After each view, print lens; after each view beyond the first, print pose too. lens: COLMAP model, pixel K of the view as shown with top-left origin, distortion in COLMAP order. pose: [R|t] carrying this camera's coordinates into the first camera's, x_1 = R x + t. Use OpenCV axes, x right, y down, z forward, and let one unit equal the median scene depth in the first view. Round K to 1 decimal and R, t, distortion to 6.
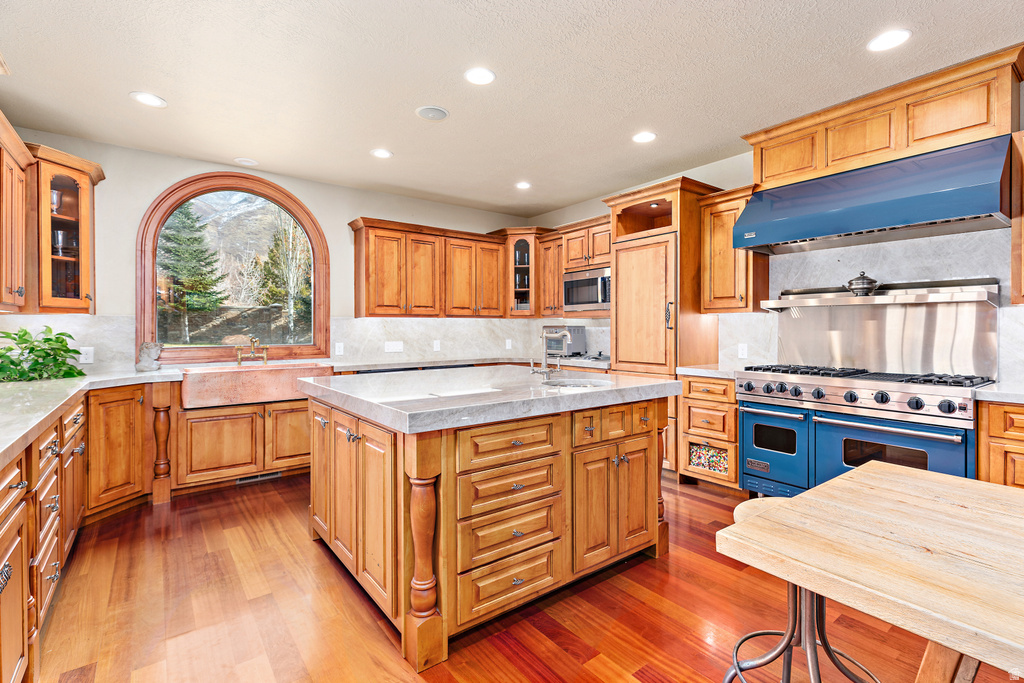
lens RADIAL K [[480.5, 0, 520.4], [0, 480.5, 330.4], [0, 0, 1]] dist [0.009227, -0.002023]
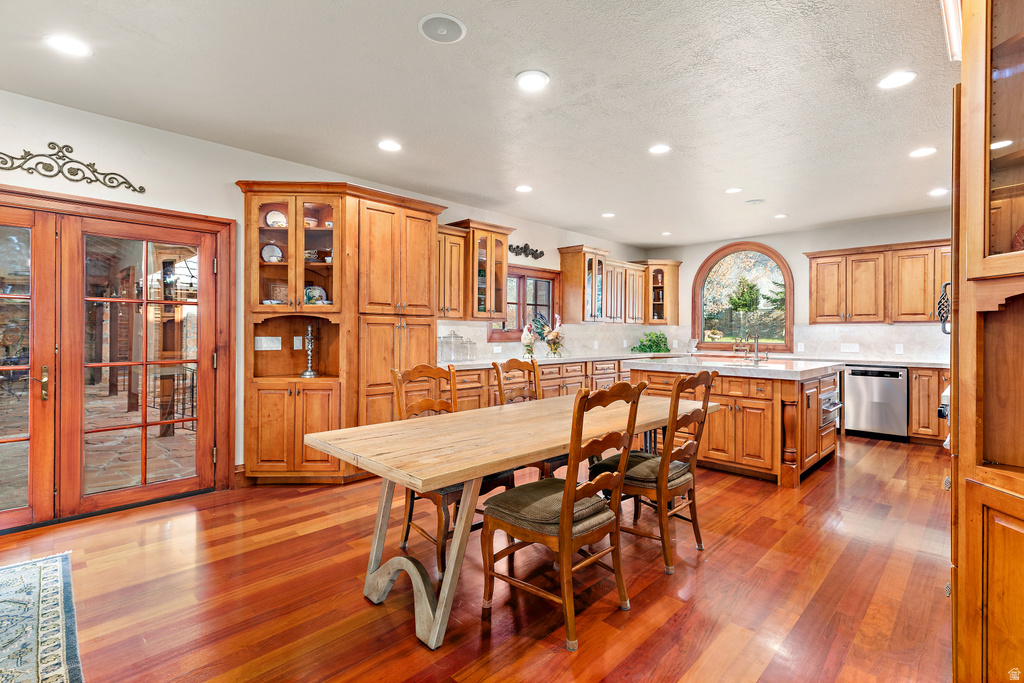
lens RADIAL K [[480.5, 0, 527.1], [0, 480.5, 330.5], [0, 0, 1]] dist [0.009227, -0.002023]
pose [[0.168421, 0.000891, -0.985715, 1.093068], [-0.006161, 0.999981, -0.000149, -0.006522], [0.985696, 0.006098, 0.168424, -0.029458]]
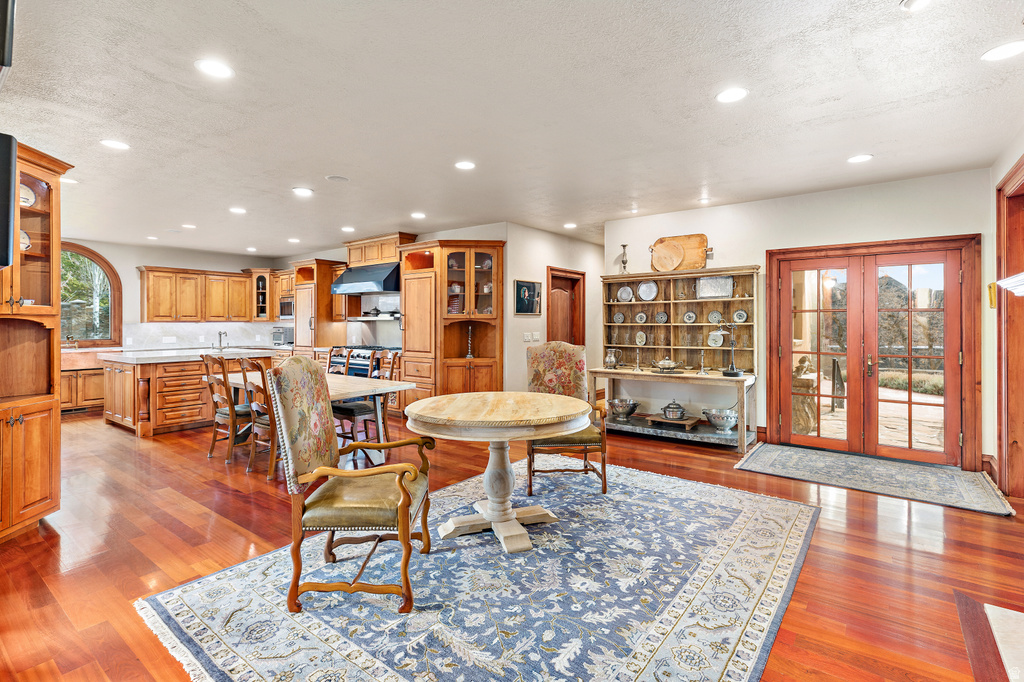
lens RADIAL K [[480.5, 0, 513.0], [0, 480.5, 321.6], [0, 0, 1]] dist [0.009227, -0.002023]
pose [[0.964652, 0.001738, 0.263521, 0.597115], [0.000455, 0.999966, -0.008261, -0.020618], [-0.263526, 0.008088, 0.964618, -1.241703]]
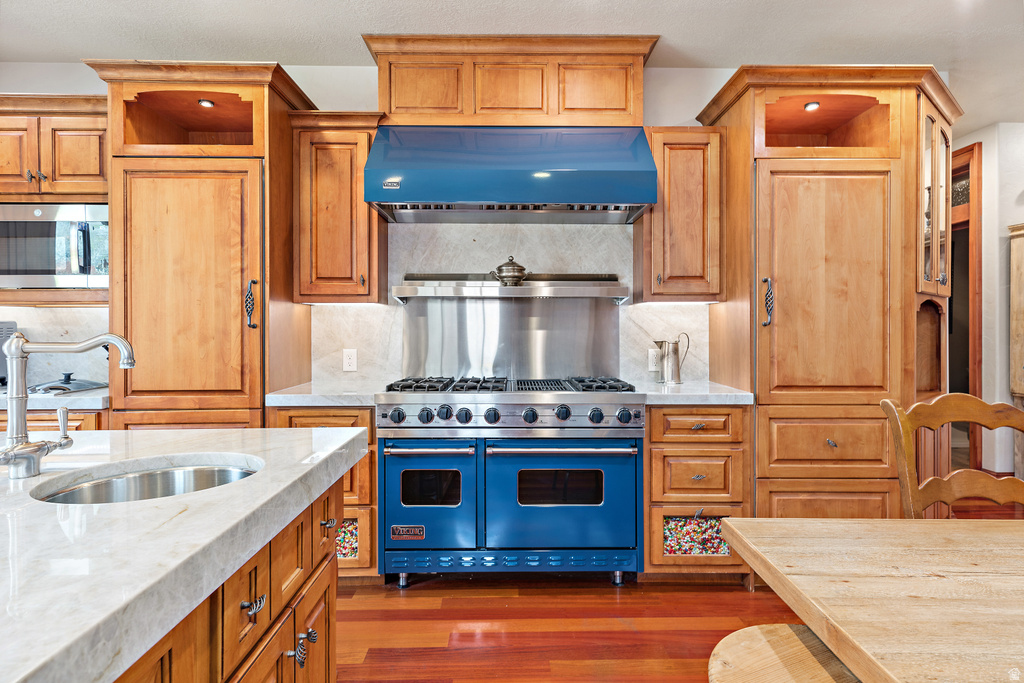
lens RADIAL K [[584.1, 0, 510.5], [0, 584.1, 325.4], [0, 0, 1]] dist [0.016053, -0.001032]
pose [[0.592113, -0.002862, 0.805850, -0.064270], [0.002496, 0.999995, 0.001717, -0.006199], [-0.805851, 0.000995, 0.592117, 0.343766]]
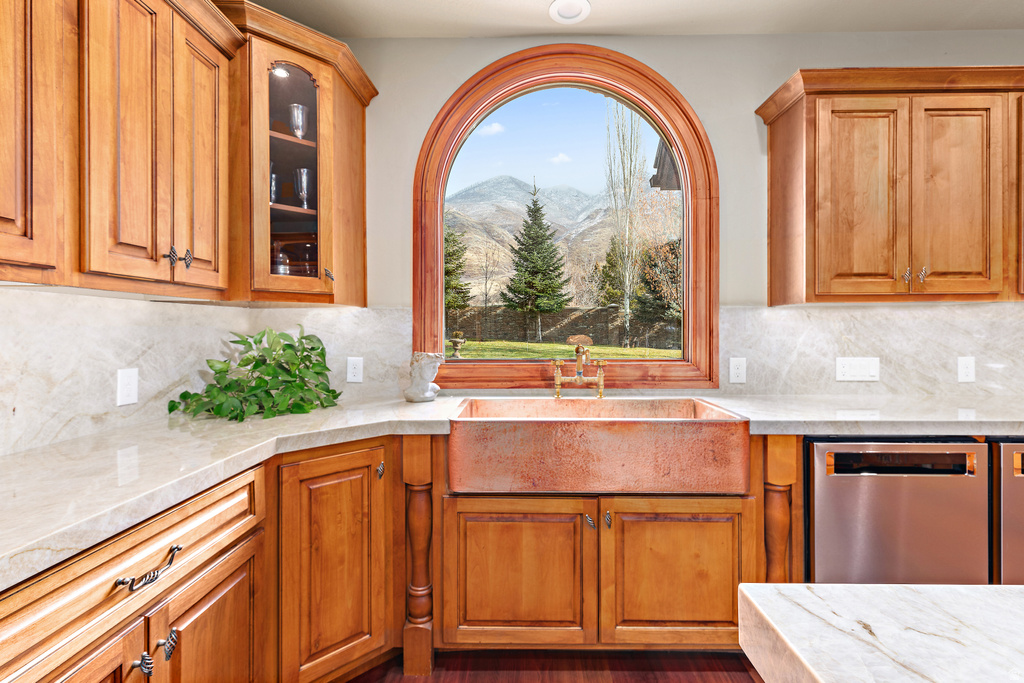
lens RADIAL K [[480.5, 0, 518.2], [0, 480.5, 332.0], [0, 0, 1]] dist [0.009227, -0.002023]
pose [[0.788210, 0.003878, -0.615394, -0.316326], [-0.001998, 0.999991, 0.003743, -0.001979], [0.615403, -0.001721, 0.788211, 0.602451]]
